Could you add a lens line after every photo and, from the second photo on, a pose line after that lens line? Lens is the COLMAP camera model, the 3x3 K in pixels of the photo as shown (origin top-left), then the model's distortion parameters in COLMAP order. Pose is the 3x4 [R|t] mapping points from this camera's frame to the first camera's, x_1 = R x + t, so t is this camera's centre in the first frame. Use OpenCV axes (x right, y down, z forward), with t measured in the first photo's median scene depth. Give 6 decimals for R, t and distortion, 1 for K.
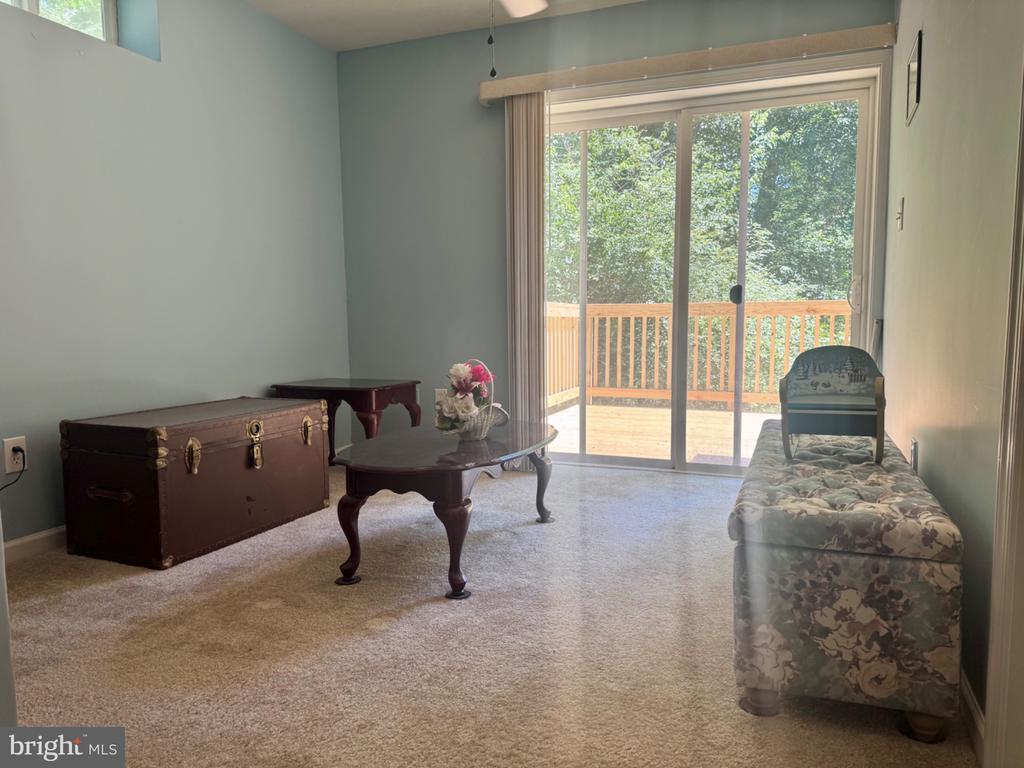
lens RADIAL K [[730.1, 0, 512.0], [0, 730.1, 384.0], [0, 0, 1]] dist [0.061805, -0.000147]
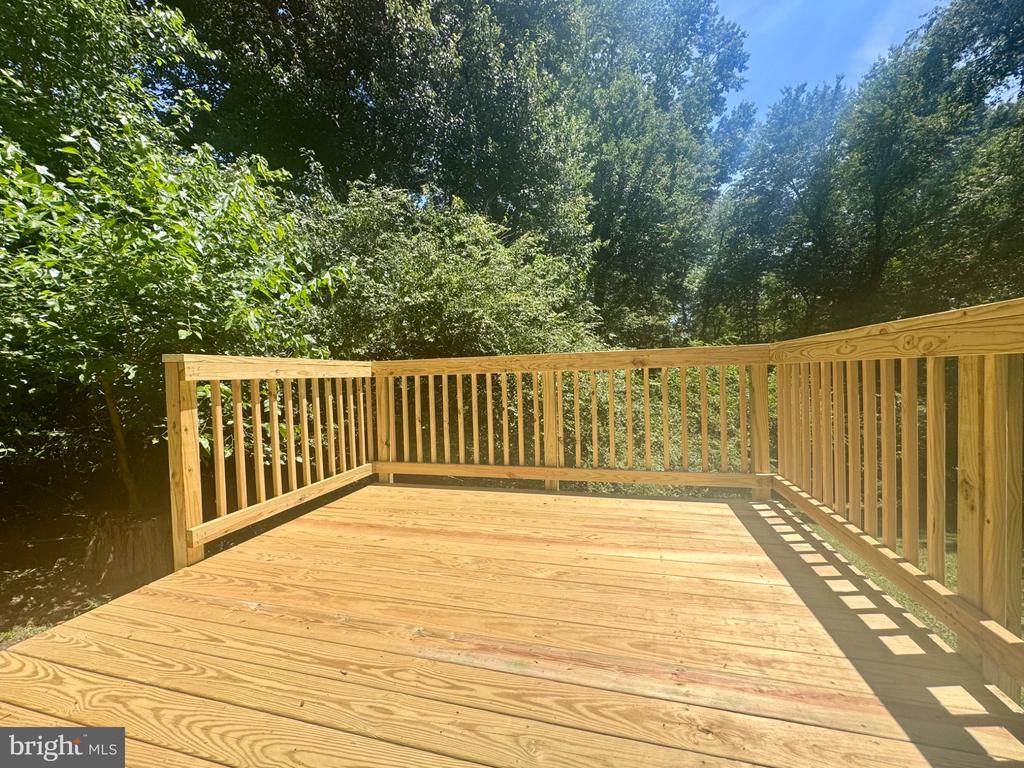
lens RADIAL K [[411.0, 0, 512.0], [0, 411.0, 384.0], [0, 0, 1]] dist [-0.000906, -0.000269]
pose [[0.994072, -0.031122, 0.104179, 0.202785], [0.037879, 0.997261, -0.063520, -0.048452], [-0.101916, 0.067090, 0.992528, 0.524152]]
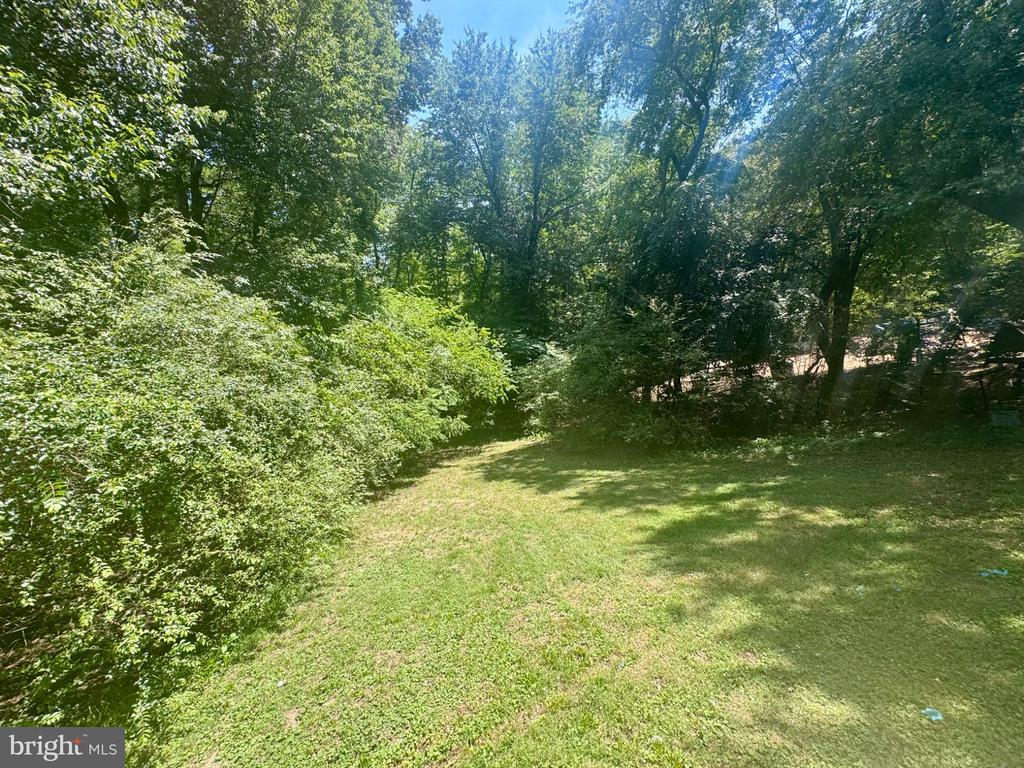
lens RADIAL K [[411.0, 0, 512.0], [0, 411.0, 384.0], [0, 0, 1]] dist [-0.000906, -0.000269]
pose [[0.696039, -0.120143, 0.707881, 0.454627], [0.058300, 0.992102, 0.111057, -0.137231], [-0.715633, -0.036031, 0.697546, 0.865164]]
